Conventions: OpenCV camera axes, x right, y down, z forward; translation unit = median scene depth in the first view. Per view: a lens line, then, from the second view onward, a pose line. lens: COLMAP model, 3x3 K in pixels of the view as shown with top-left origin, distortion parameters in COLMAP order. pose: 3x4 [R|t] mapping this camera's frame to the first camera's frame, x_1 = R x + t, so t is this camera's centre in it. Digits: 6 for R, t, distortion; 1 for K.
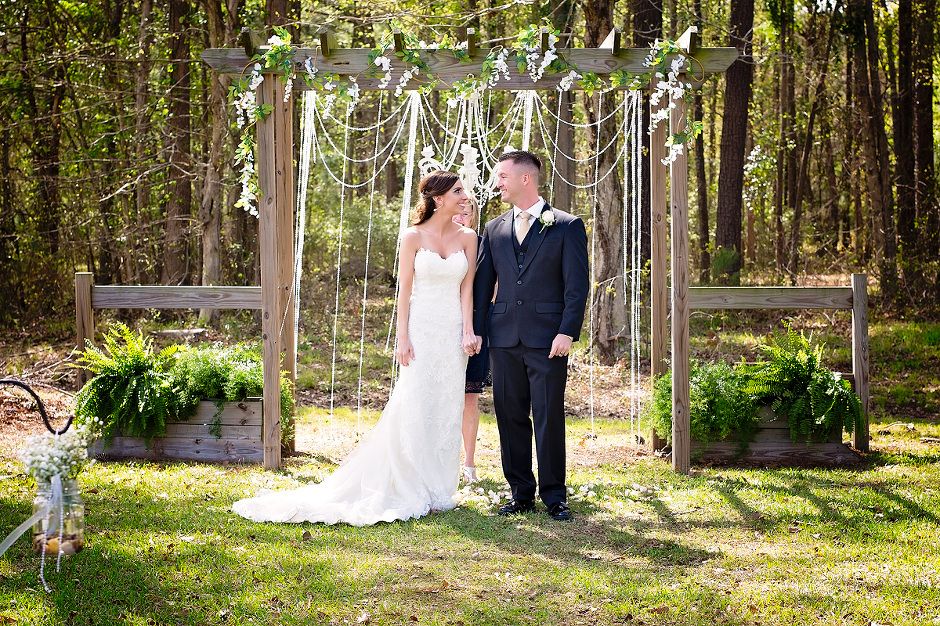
lens RADIAL K [[1411.1, 0, 470.0], [0, 1411.1, 313.0], [0, 0, 1]] dist [-0.001498, -0.019552]
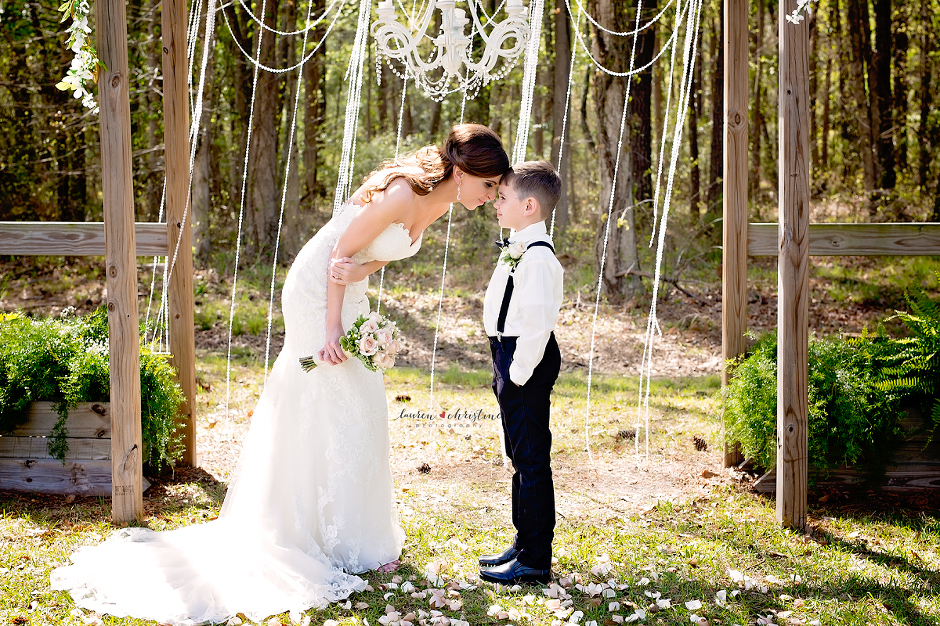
lens RADIAL K [[1238.3, 0, 467.4], [0, 1238.3, 285.3], [0, 0, 1]] dist [0.006929, 0.008689]
pose [[0.999987, 0.000536, -0.005045, 0.010141], [-0.000351, 0.999326, 0.036718, -0.011431], [0.005062, -0.036716, 0.999313, 0.444333]]
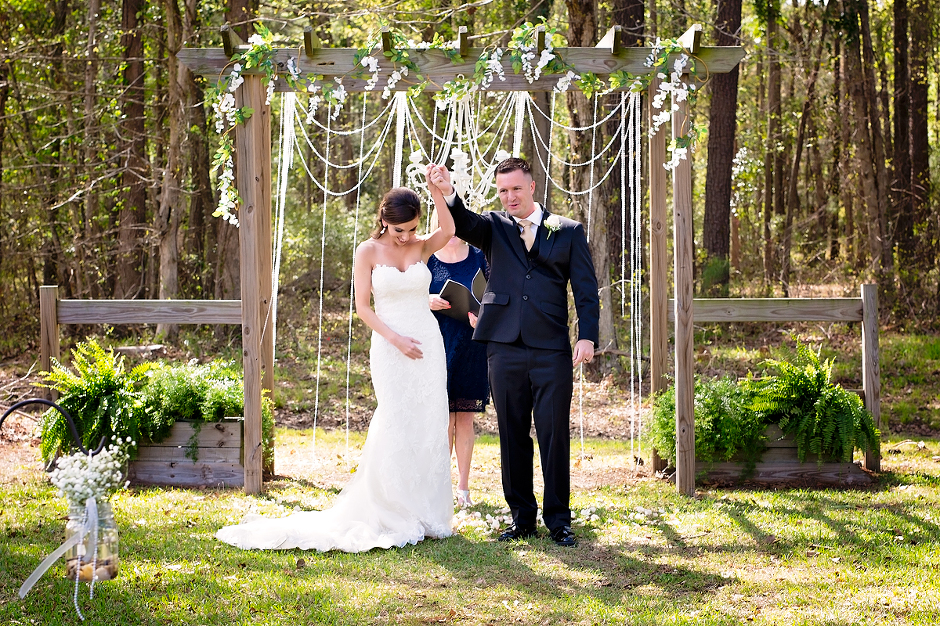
lens RADIAL K [[1506.2, 0, 465.3], [0, 1506.2, 319.1], [0, 0, 1]] dist [0.000630, -0.018744]
pose [[0.999815, -0.003954, 0.018844, -0.016432], [0.004053, 0.999978, -0.005201, -0.000183], [-0.018824, 0.005276, 0.999809, -0.008873]]
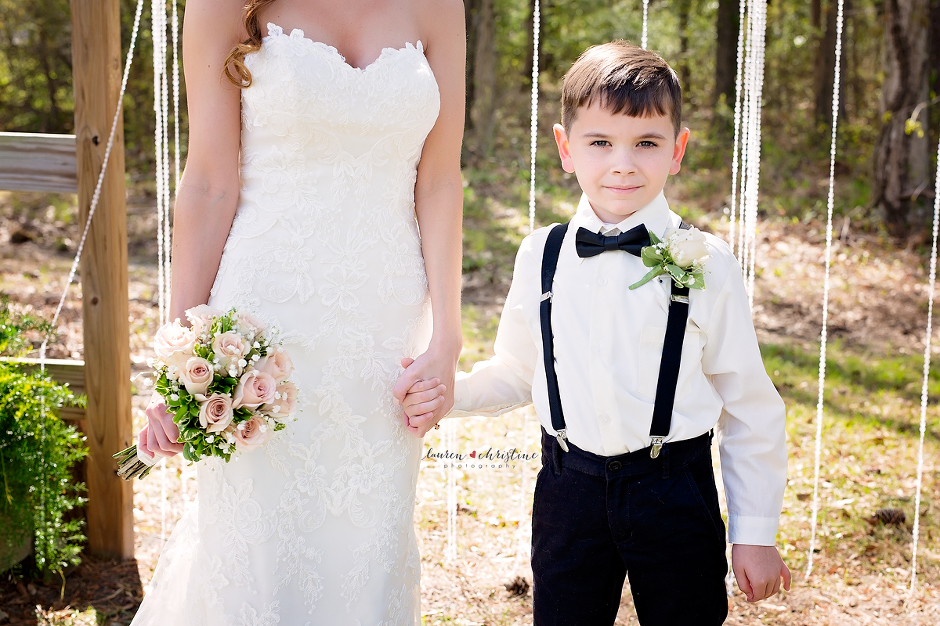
lens RADIAL K [[1411.1, 0, 470.0], [0, 1411.1, 313.0], [0, 0, 1]] dist [-0.001498, -0.019552]
pose [[0.982996, 0.058167, -0.174170, 0.036664], [-0.034419, 0.990057, 0.136389, -0.028421], [0.180371, -0.128075, 0.975225, 0.695290]]
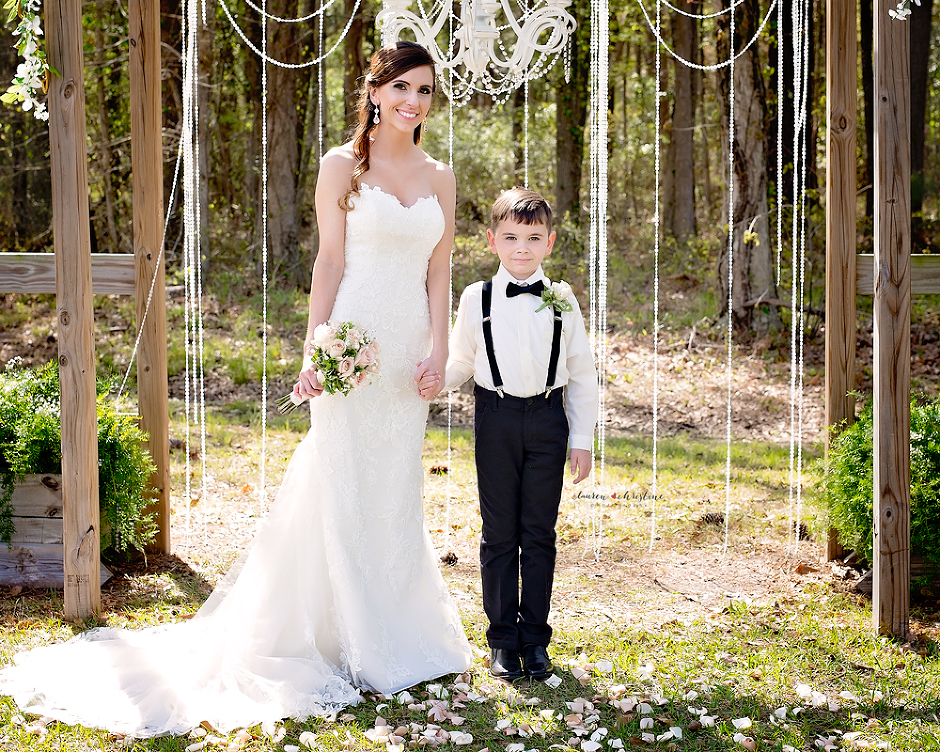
lens RADIAL K [[1699.0, 0, 469.6], [0, 1699.0, 307.0], [0, 0, 1]] dist [-0.015128, 0.044517]
pose [[0.998043, 0.001953, -0.062499, 0.036689], [0.000185, 0.999415, 0.034191, -0.021997], [0.062529, -0.034136, 0.997459, 0.380753]]
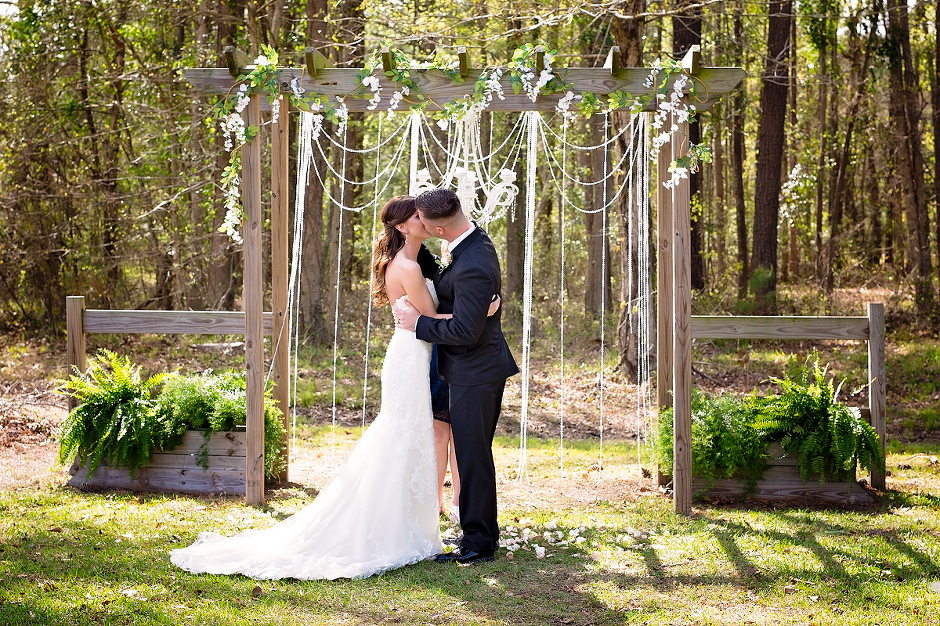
lens RADIAL K [[1349.3, 0, 464.9], [0, 1349.3, 300.2], [0, 0, 1]] dist [-0.003931, 0.020577]
pose [[0.999065, 0.007455, -0.042596, 0.039408], [-0.008151, 0.999836, -0.016182, -0.013939], [0.042468, 0.016514, 0.998961, 0.080691]]
